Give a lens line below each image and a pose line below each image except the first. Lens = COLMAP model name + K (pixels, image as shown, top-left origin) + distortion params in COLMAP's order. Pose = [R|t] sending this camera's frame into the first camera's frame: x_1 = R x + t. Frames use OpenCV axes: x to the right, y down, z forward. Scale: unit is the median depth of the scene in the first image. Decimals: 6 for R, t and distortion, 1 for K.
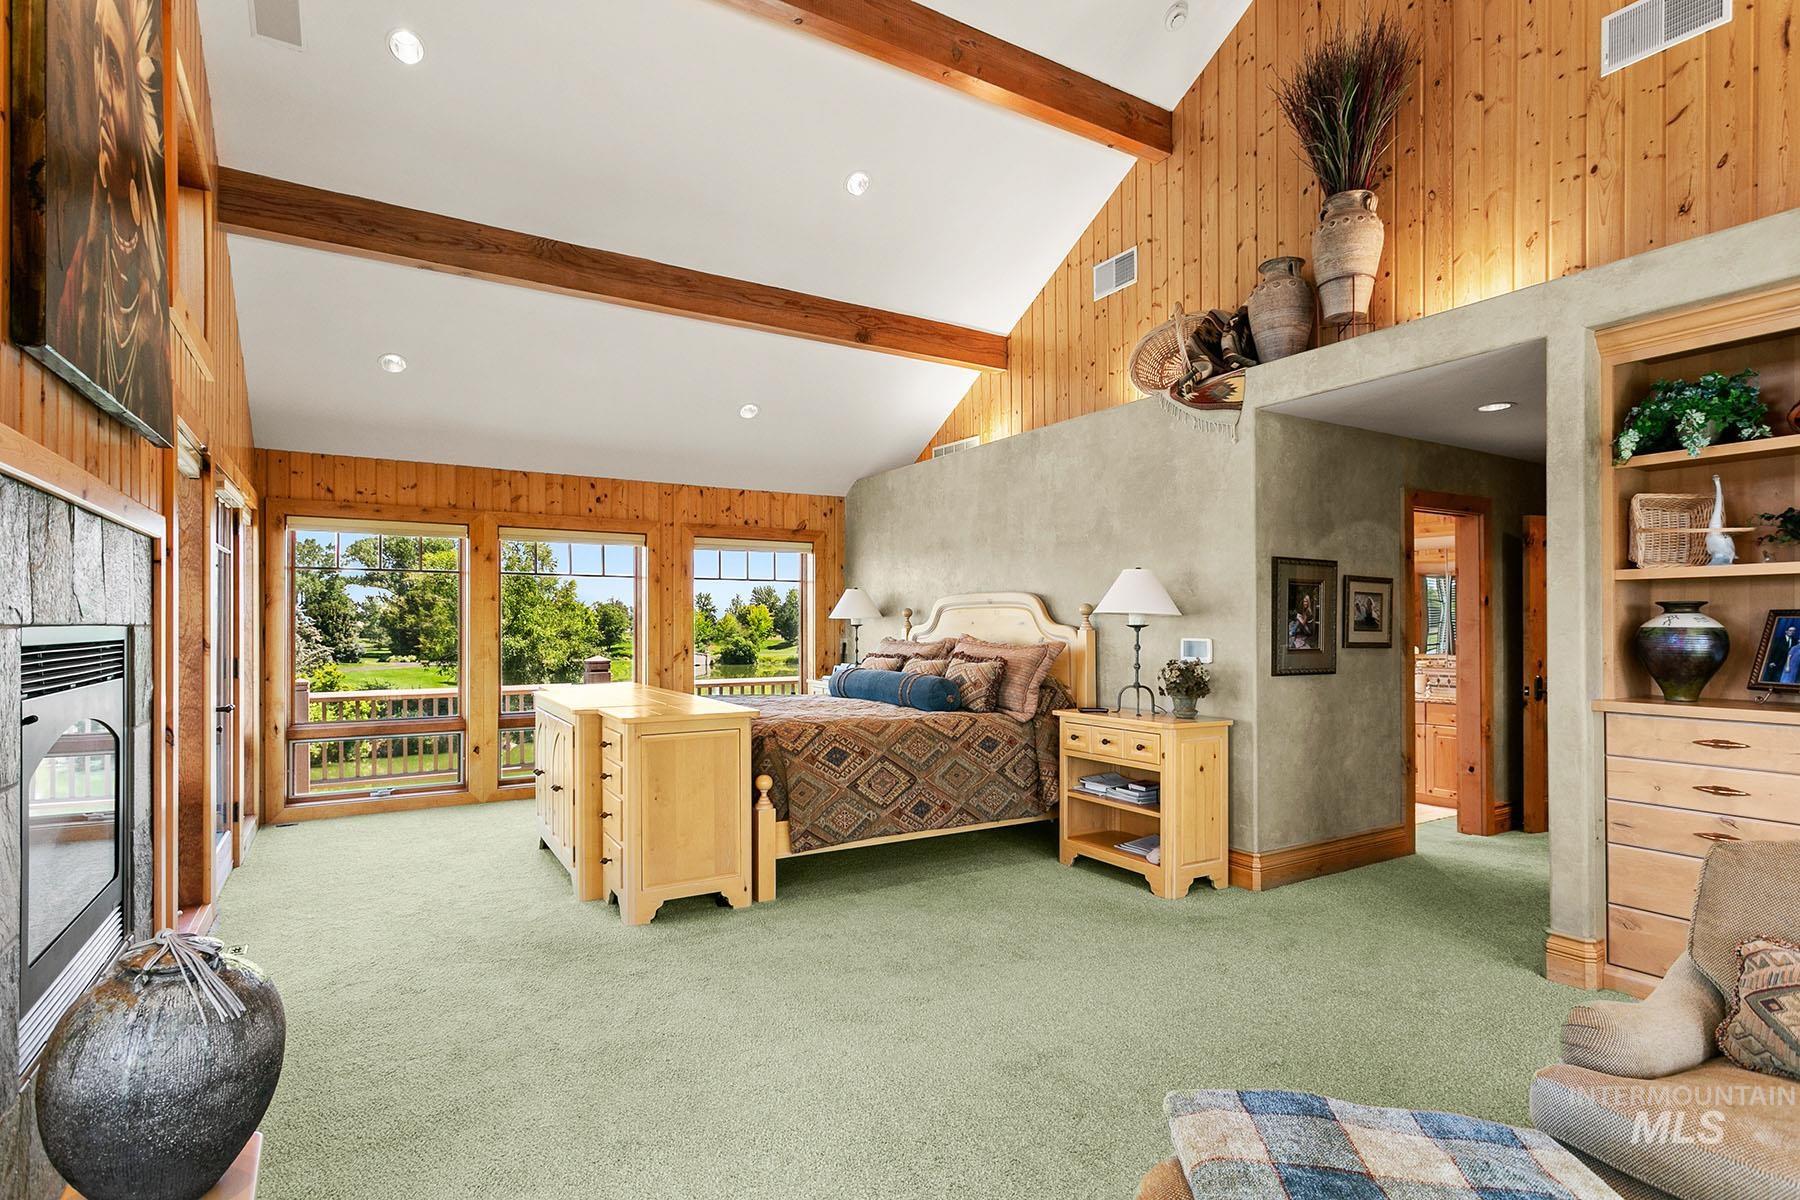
lens RADIAL K [[872.9, 0, 883.6], [0, 872.9, 613.2], [0, 0, 1]] dist [0.003463, 0.000553]
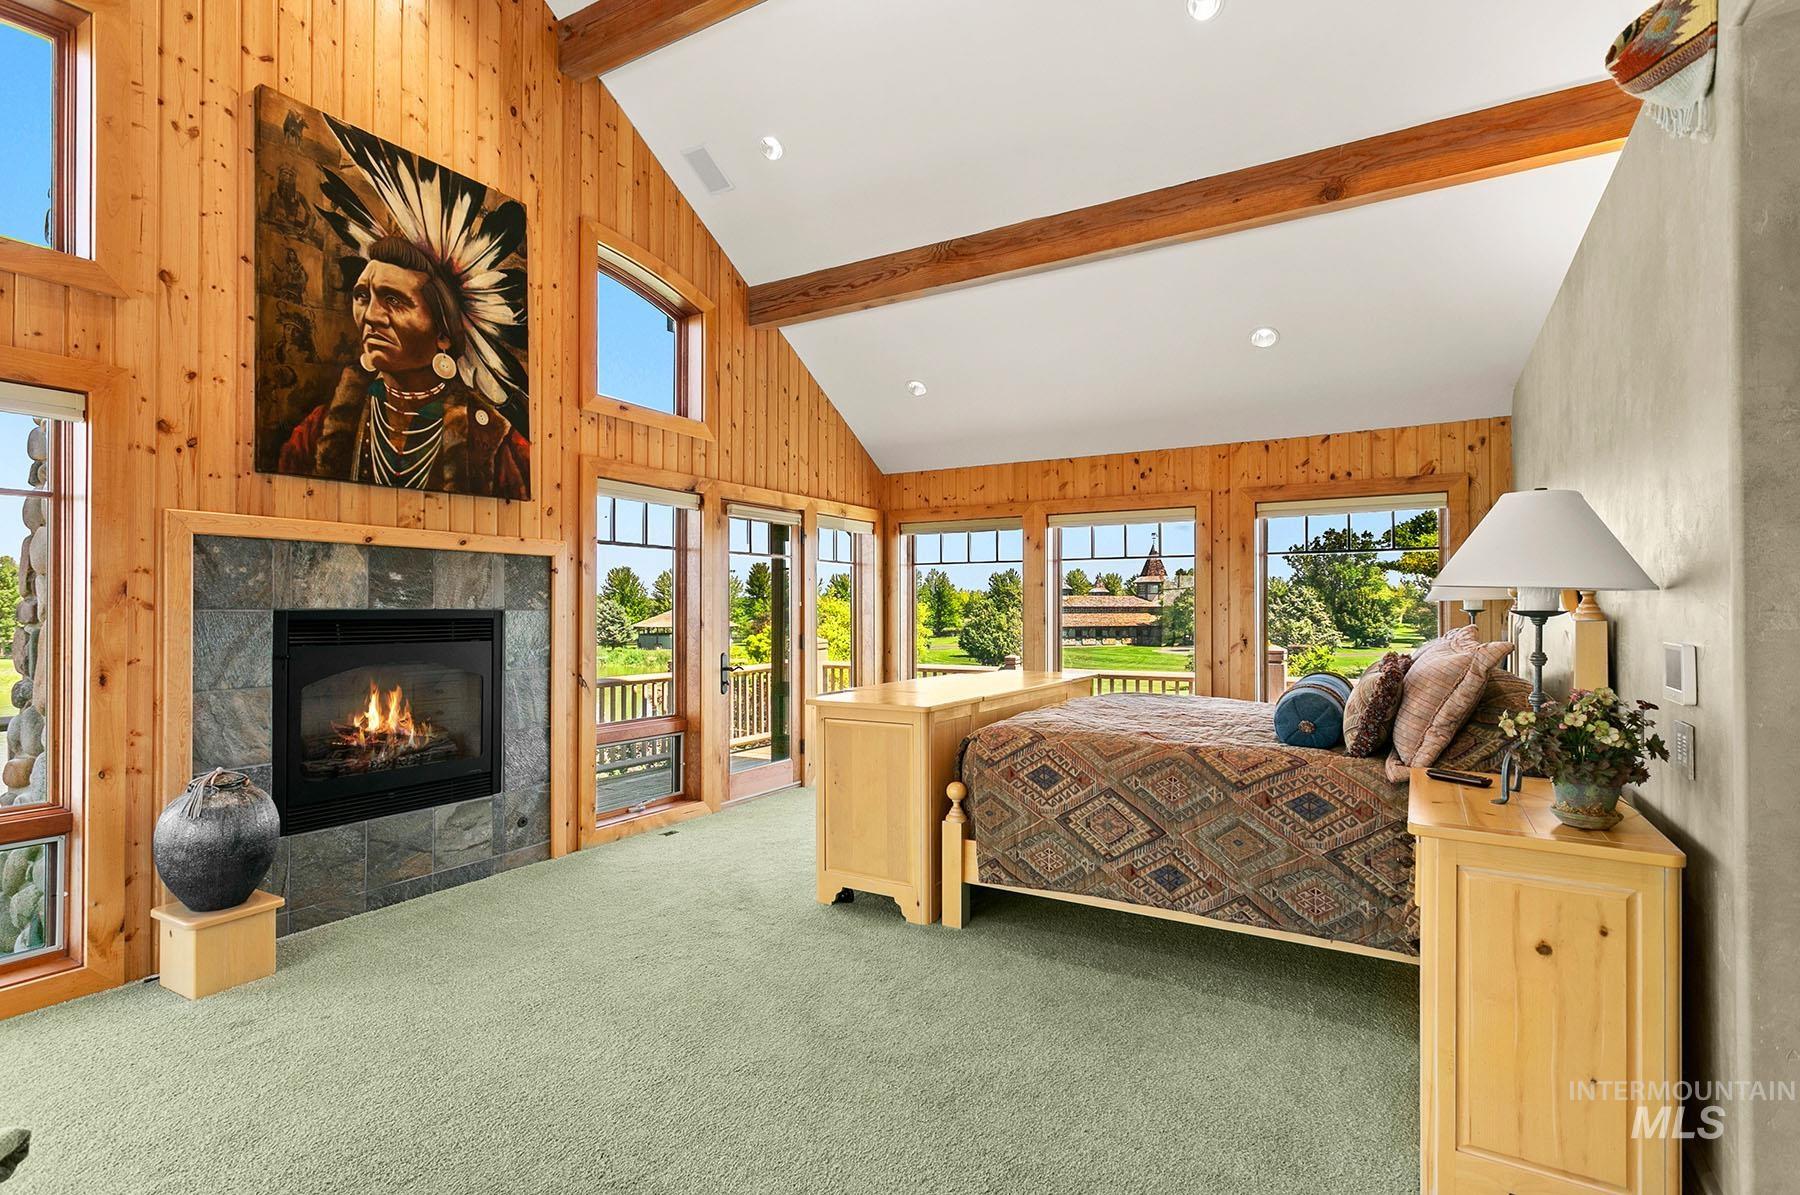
lens RADIAL K [[872.9, 0, 889.1], [0, 872.9, 596.9], [0, 0, 1]] dist [0.003463, 0.000553]
pose [[0.479543, -0.012256, -0.877433, 0.487803], [0.010967, 0.999908, -0.007973, 0.005648], [0.877450, -0.005799, 0.479634, 0.428187]]
